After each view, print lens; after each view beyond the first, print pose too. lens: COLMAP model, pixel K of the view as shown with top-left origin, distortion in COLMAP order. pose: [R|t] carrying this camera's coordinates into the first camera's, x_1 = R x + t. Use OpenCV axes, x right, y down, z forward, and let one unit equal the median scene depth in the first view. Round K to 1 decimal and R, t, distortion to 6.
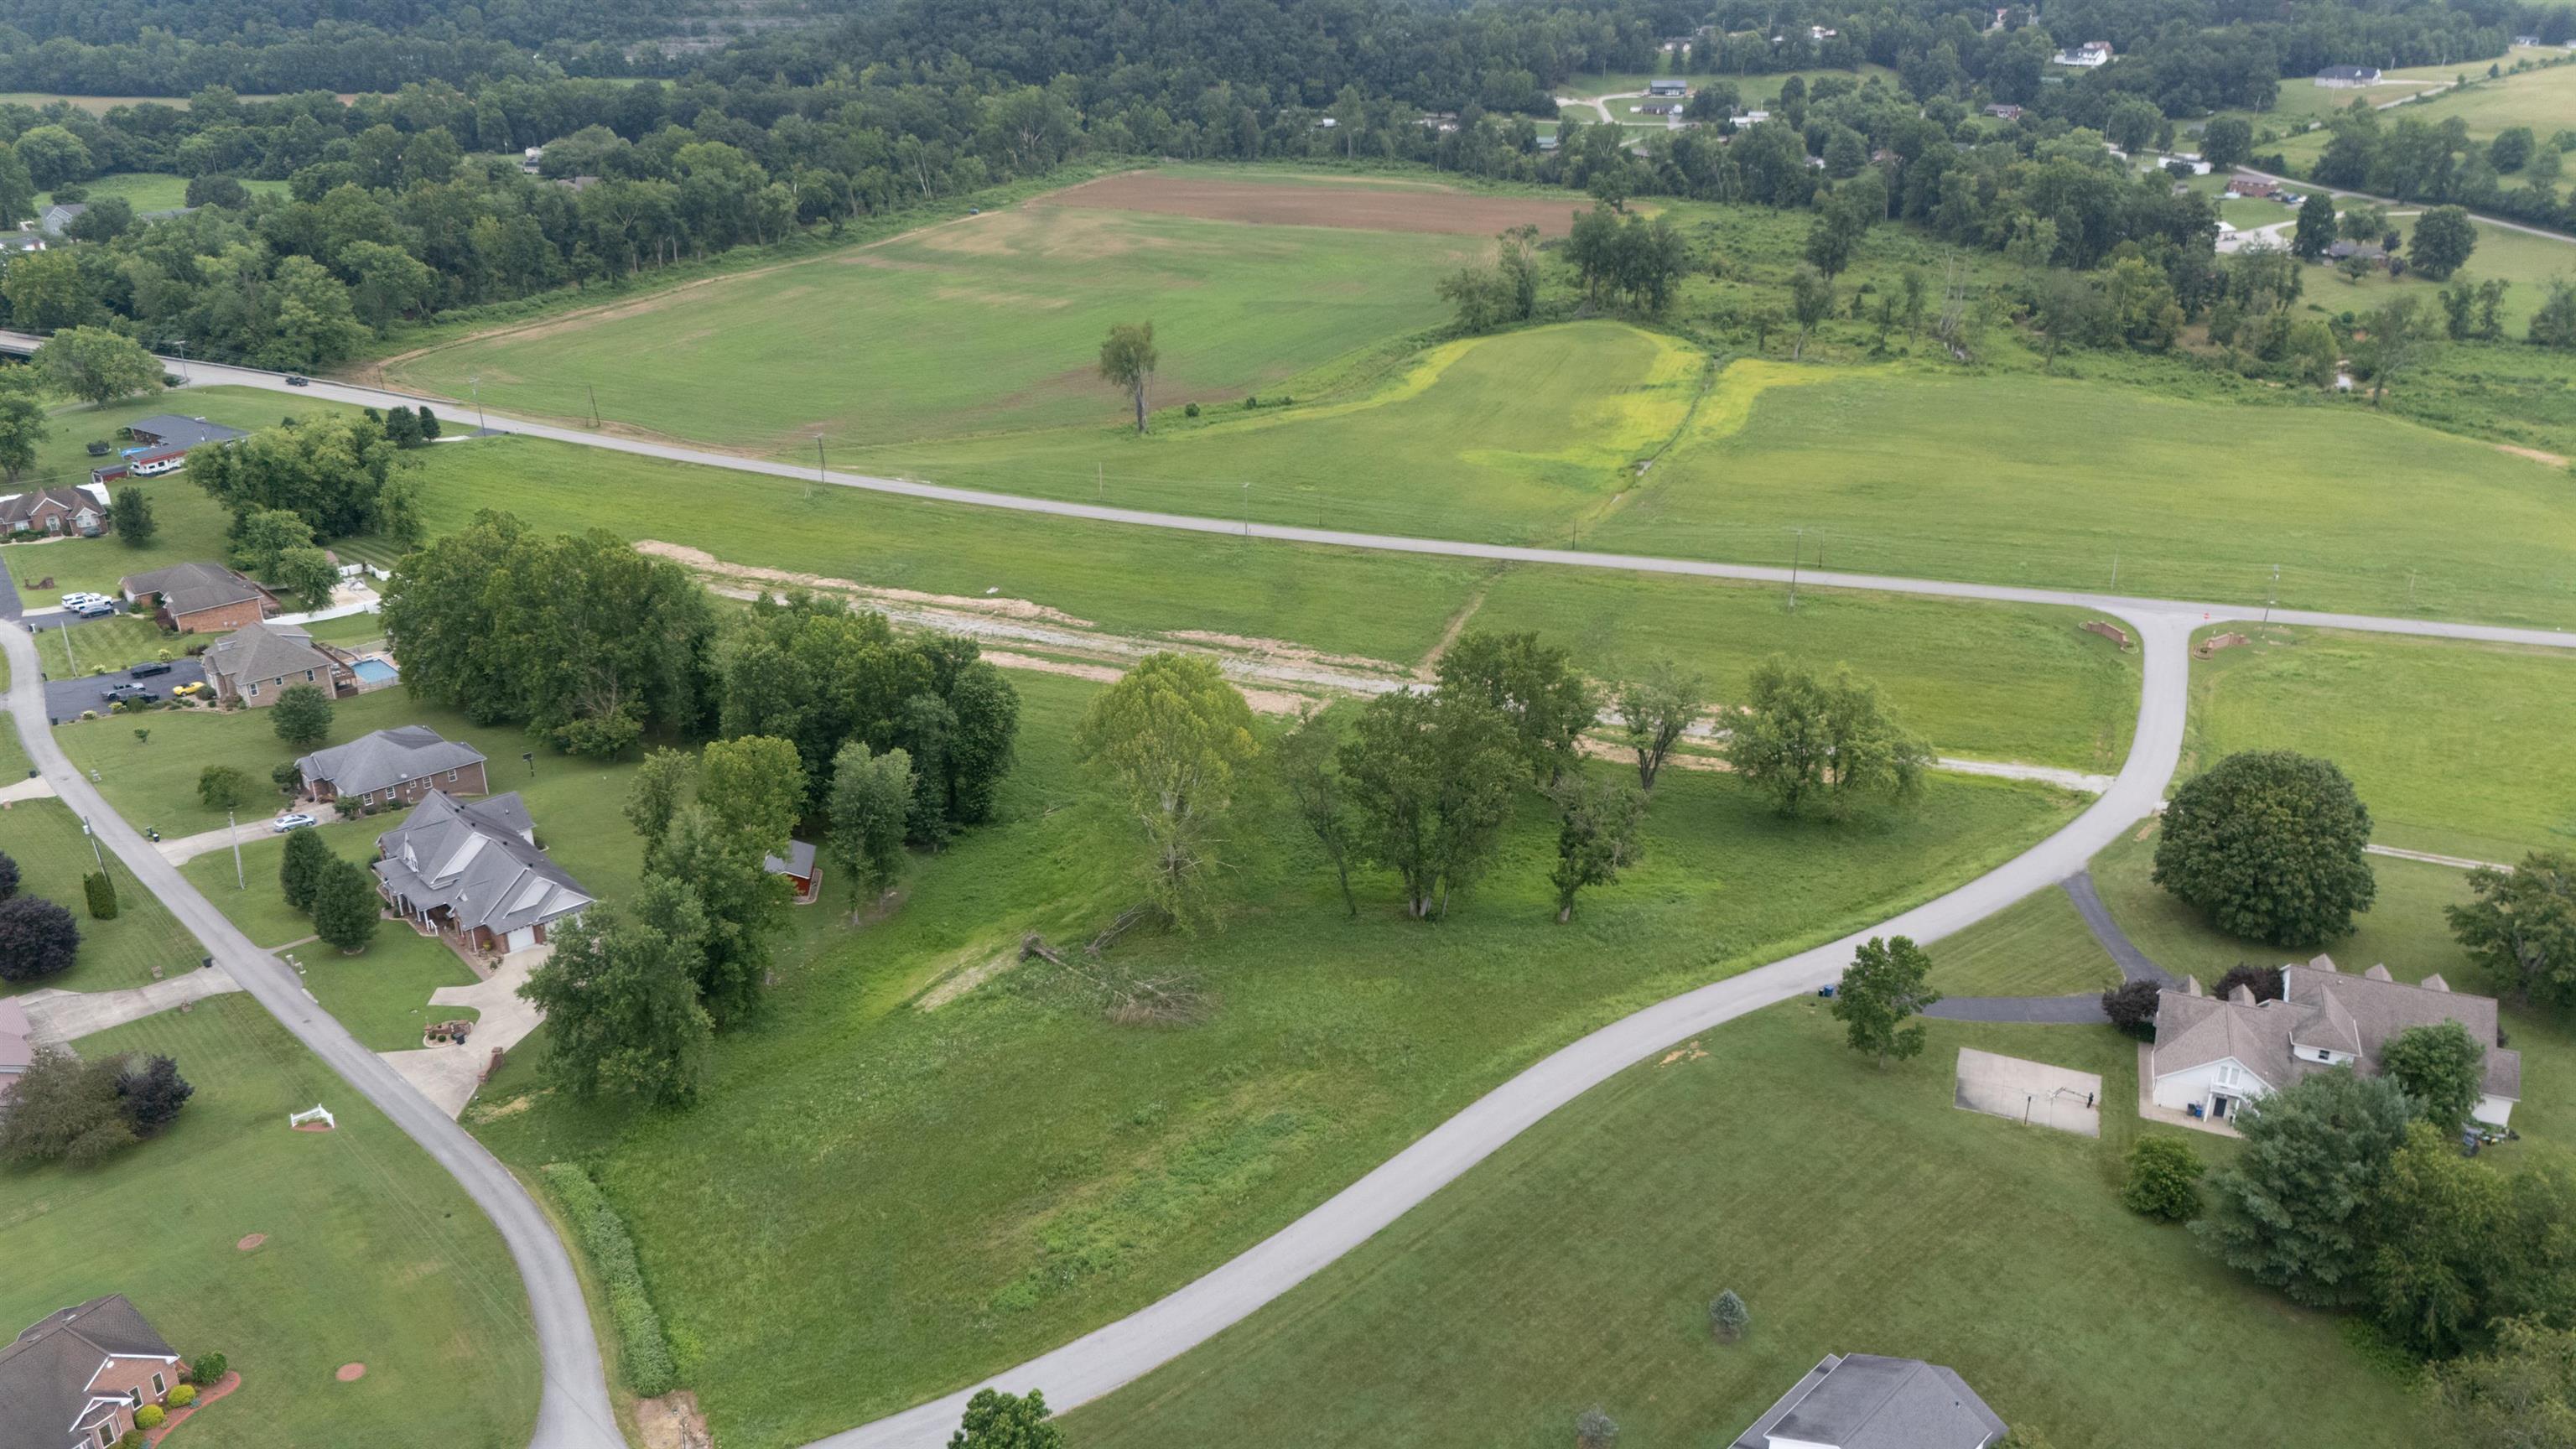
lens RADIAL K [[1896.3, 0, 1285.2], [0, 1896.3, 729.0], [0, 0, 1]] dist [0.079406, -0.083482]
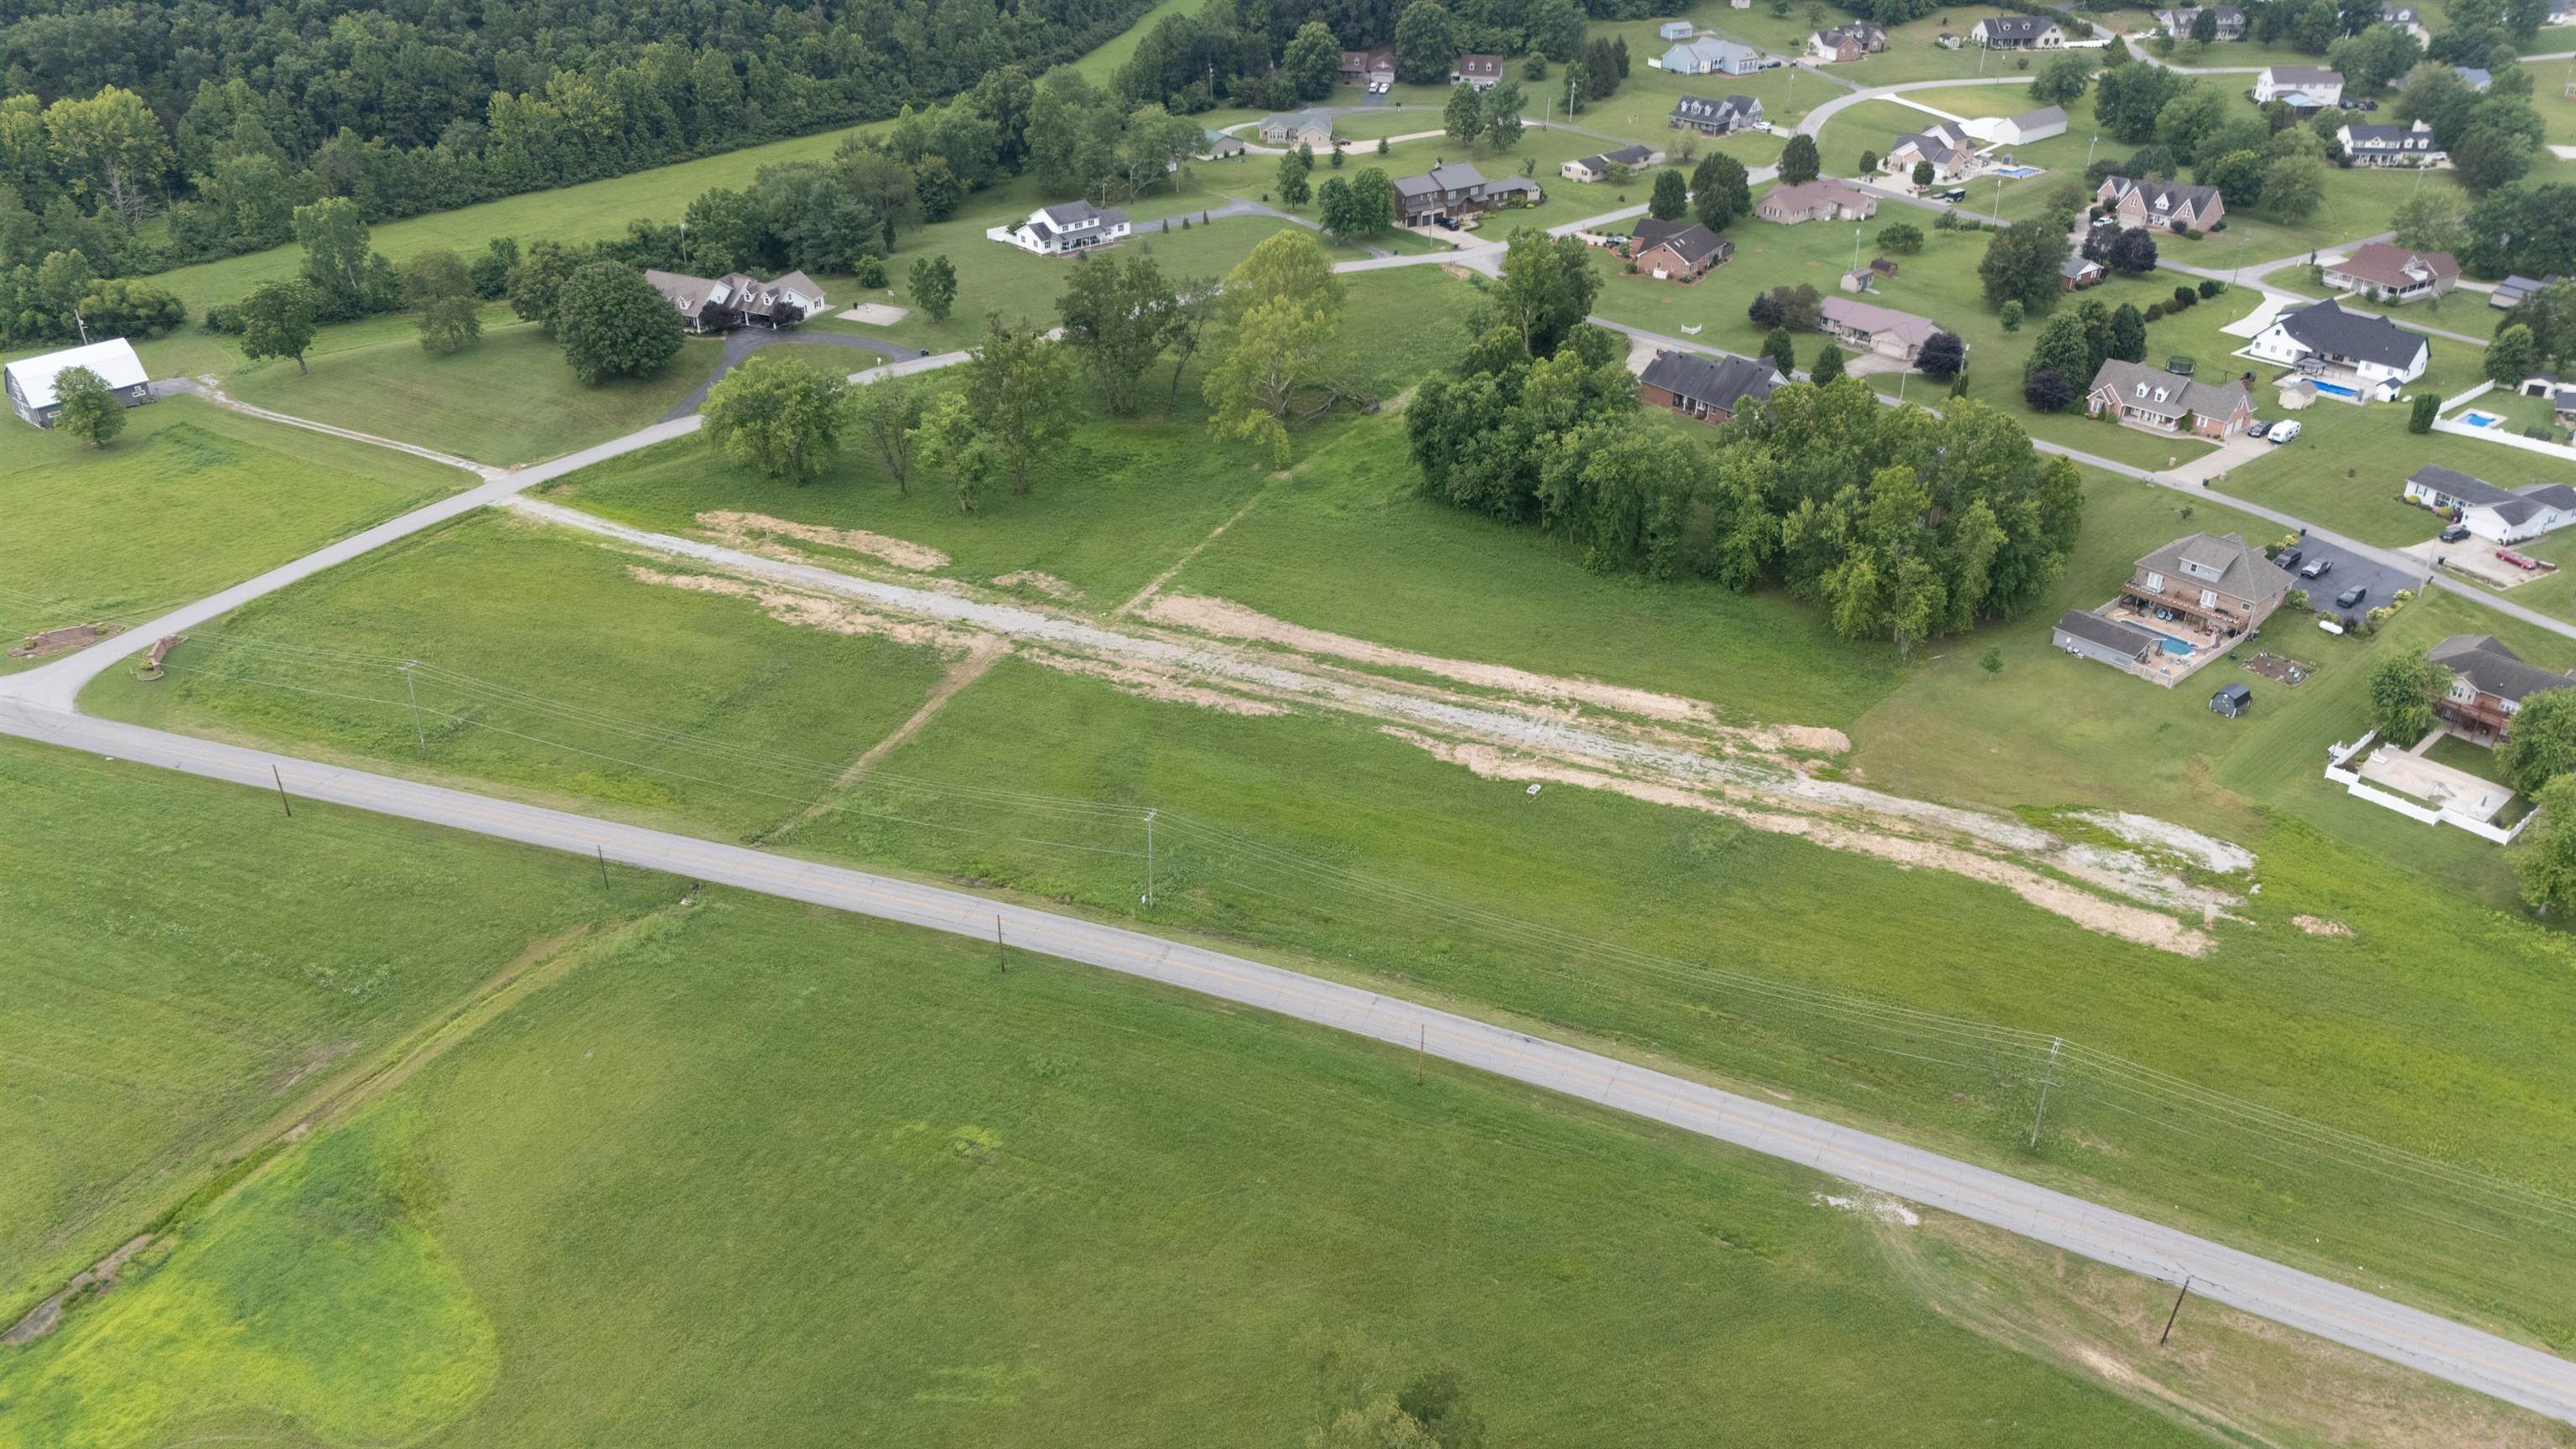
lens RADIAL K [[1890.2, 0, 1285.8], [0, 1890.2, 727.4], [0, 0, 1]] dist [0.079899, -0.078340]
pose [[-0.998123, -0.033476, 0.051285, -0.103212], [0.020817, 0.602088, 0.798158, -0.683866], [-0.057597, 0.797727, -0.600261, 1.487063]]
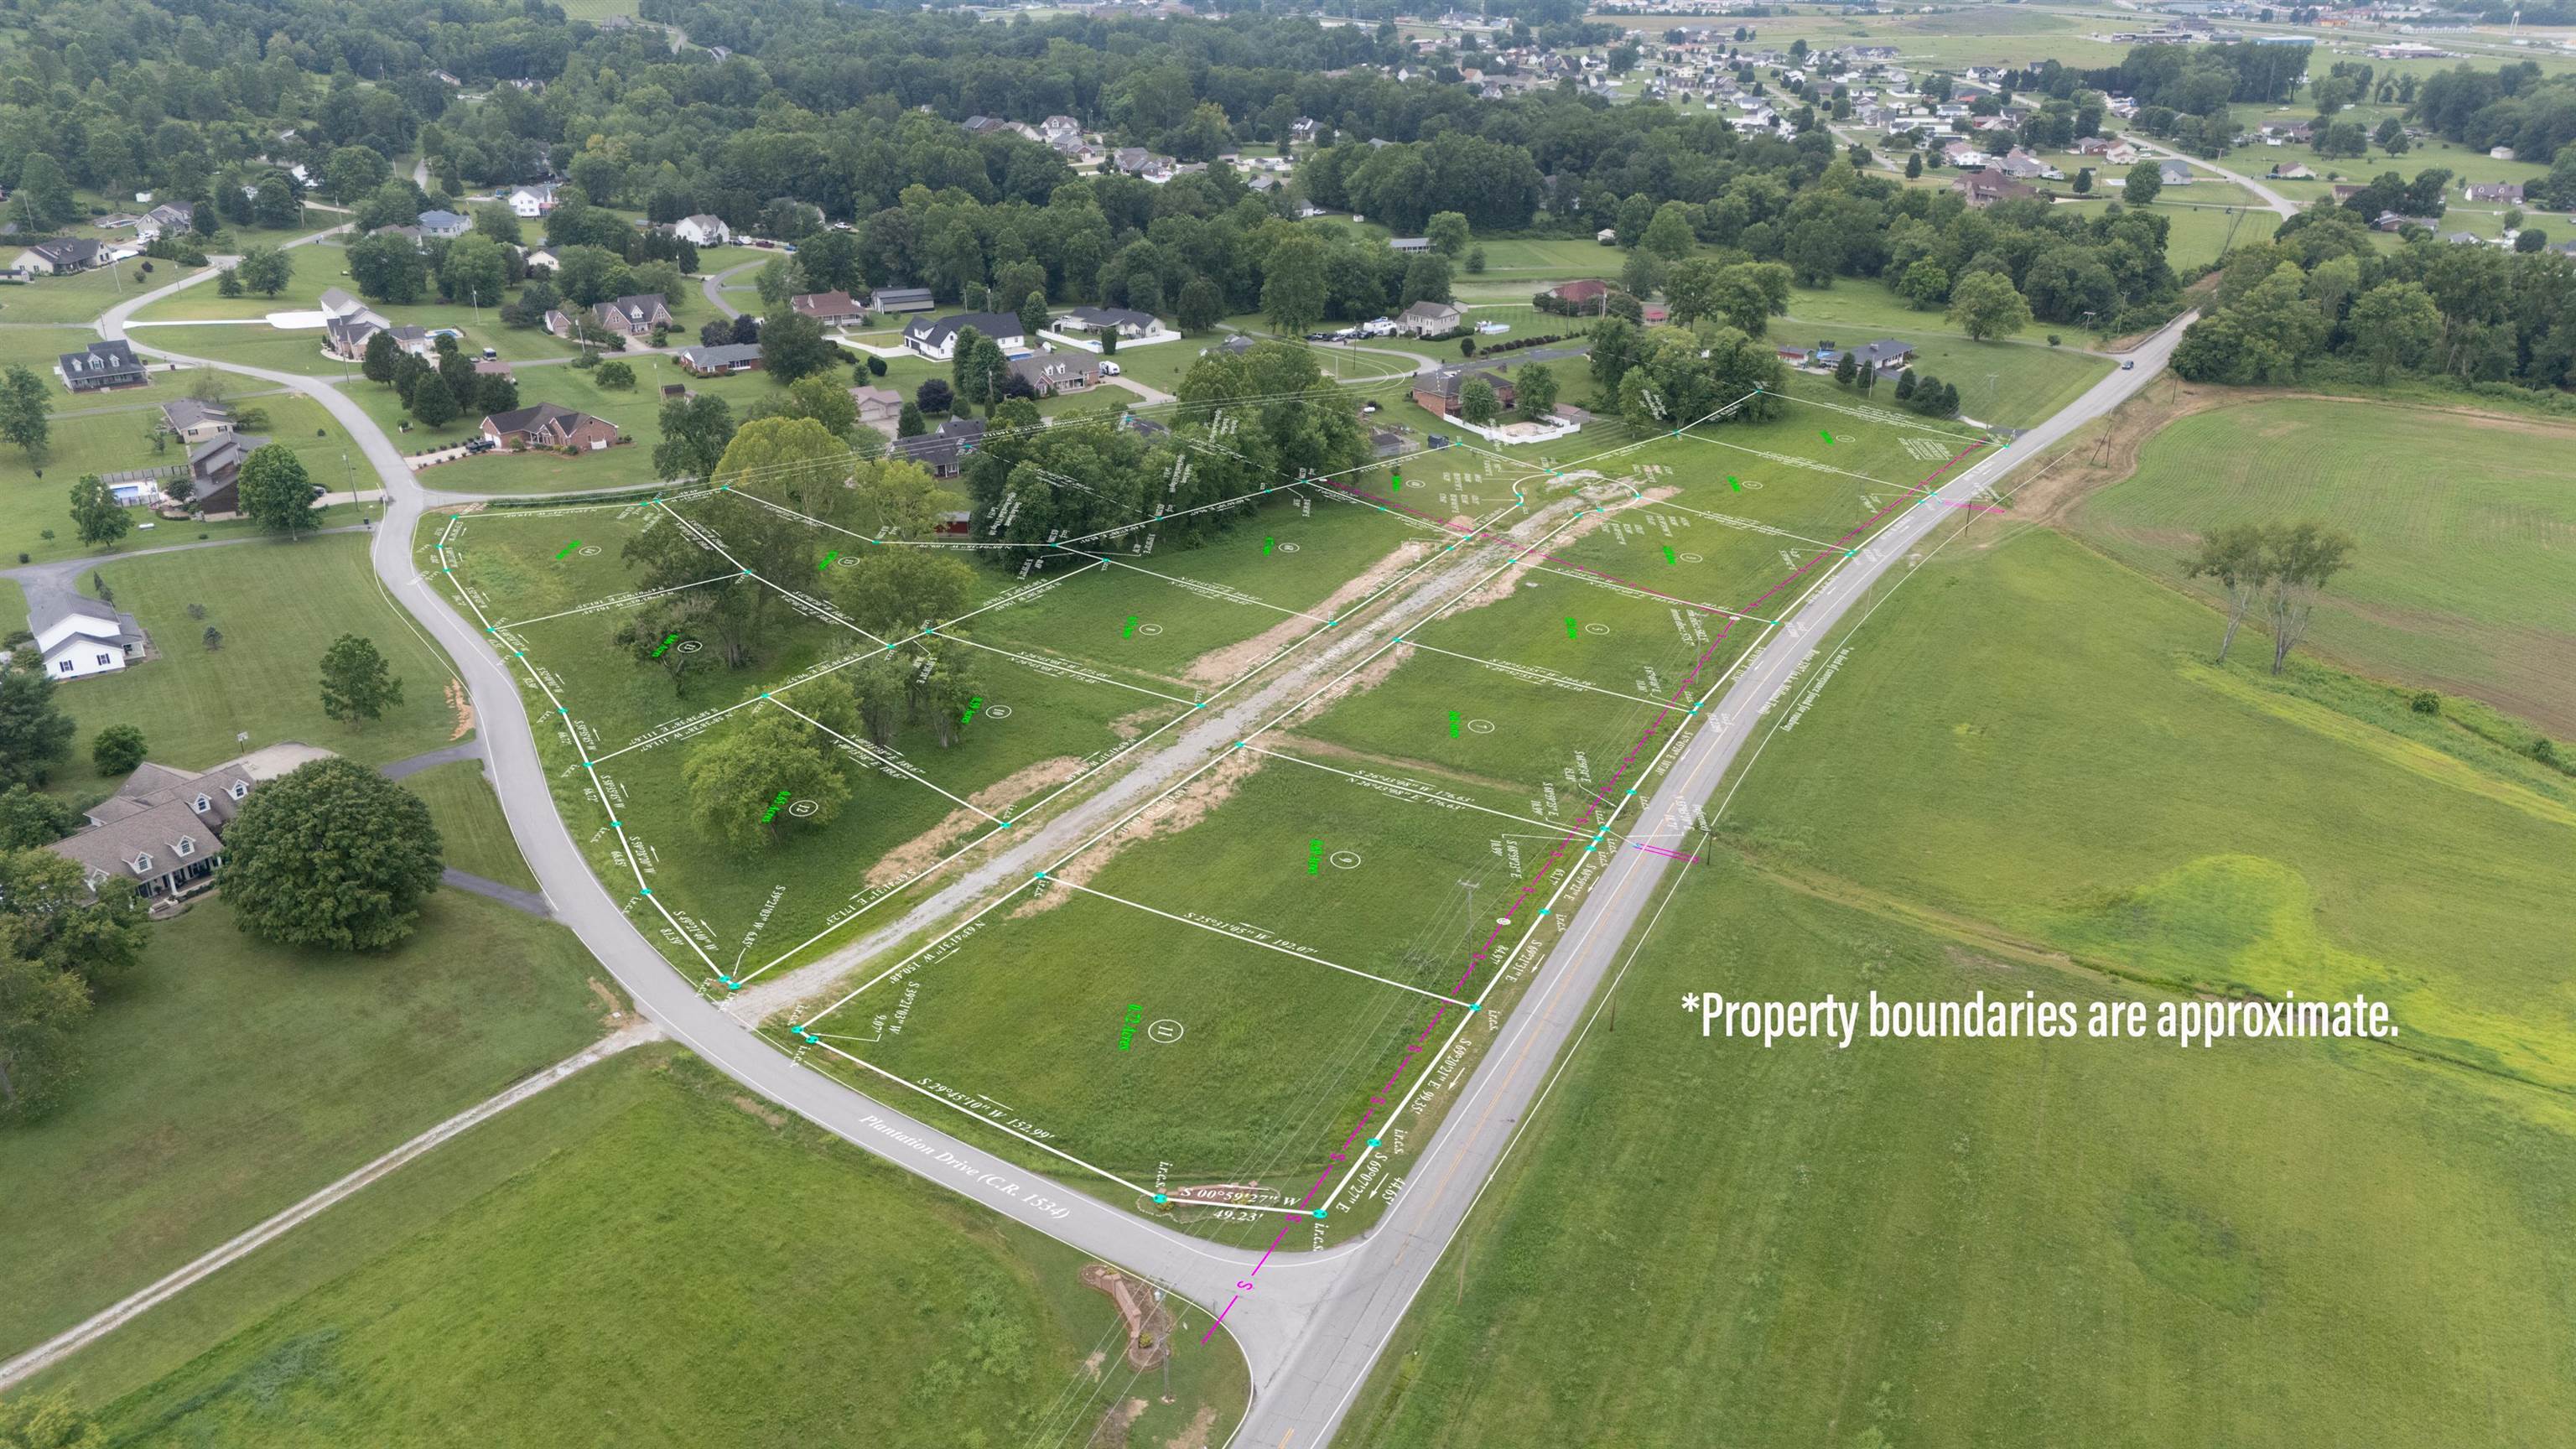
lens RADIAL K [[1887.5, 0, 1286.2], [0, 1887.5, 733.0], [0, 0, 1]] dist [0.078812, -0.078291]
pose [[-0.159475, 0.390660, -0.906616, 0.882590], [-0.394850, 0.816471, 0.421271, -0.410790], [0.904799, 0.425159, 0.024046, 0.938673]]
